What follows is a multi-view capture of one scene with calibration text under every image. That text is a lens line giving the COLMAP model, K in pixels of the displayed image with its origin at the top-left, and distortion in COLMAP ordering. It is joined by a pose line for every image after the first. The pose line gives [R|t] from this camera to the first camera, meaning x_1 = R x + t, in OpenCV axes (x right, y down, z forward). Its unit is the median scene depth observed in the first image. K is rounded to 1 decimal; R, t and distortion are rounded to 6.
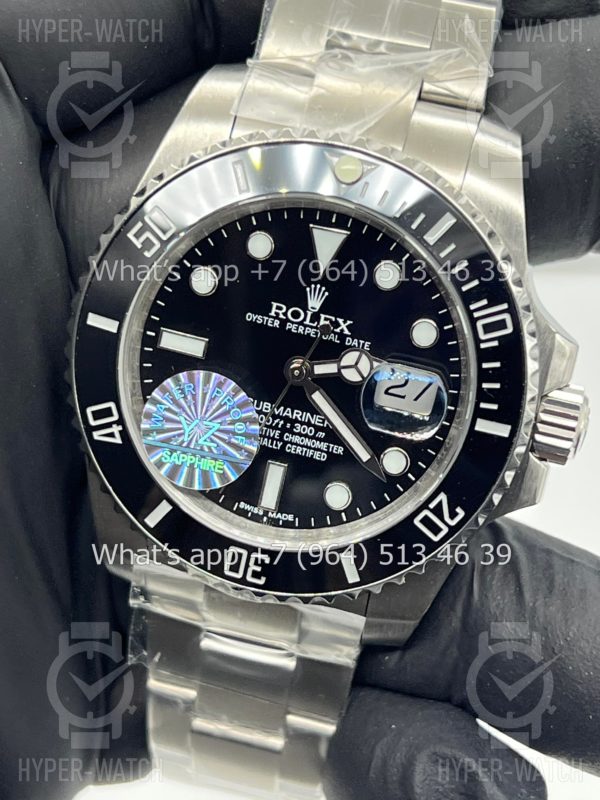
lens RADIAL K [[1811.4, 0, 300.0], [0, 1811.4, 400.0], [0, 0, 1]] dist [0.159322, -0.317679]
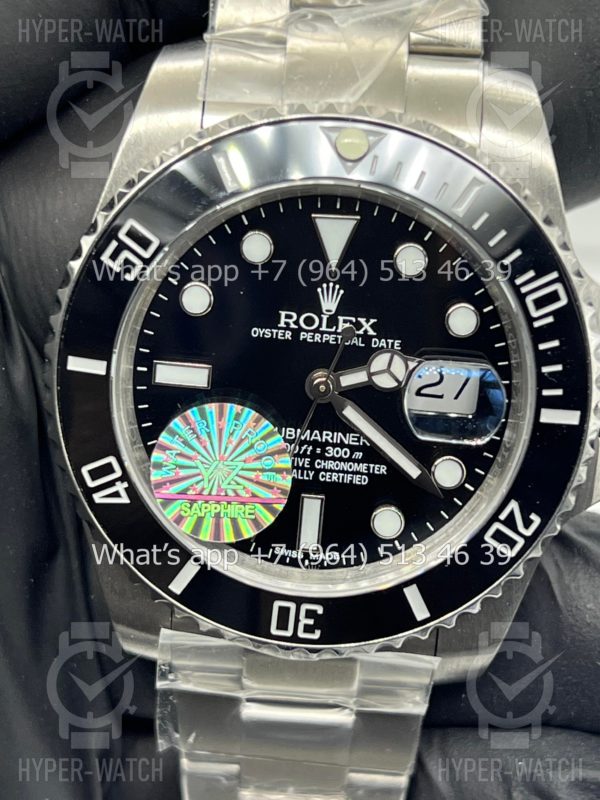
lens RADIAL K [[1811.4, 0, 300.0], [0, 1811.4, 400.0], [0, 0, 1]] dist [0.159322, -0.317679]
pose [[0.983469, -0.155025, 0.093572, -0.092331], [0.154541, 0.987908, 0.012443, -0.021735], [-0.094370, 0.002223, 0.995535, 0.148768]]
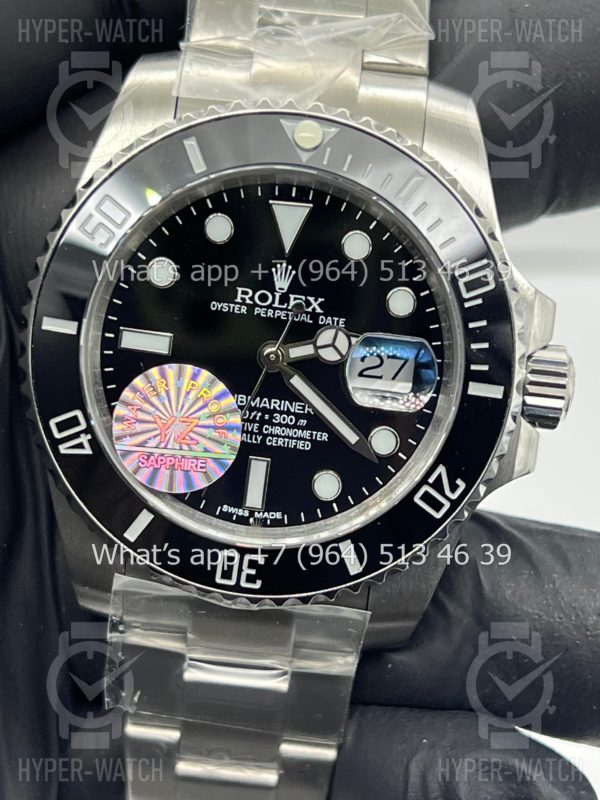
lens RADIAL K [[1811.4, 0, 300.0], [0, 1811.4, 400.0], [0, 0, 1]] dist [0.159322, -0.317679]
pose [[0.986557, -0.102337, 0.127405, -0.109344], [0.113349, 0.990133, -0.082396, 0.085692], [-0.117716, 0.095729, 0.988422, 0.067429]]
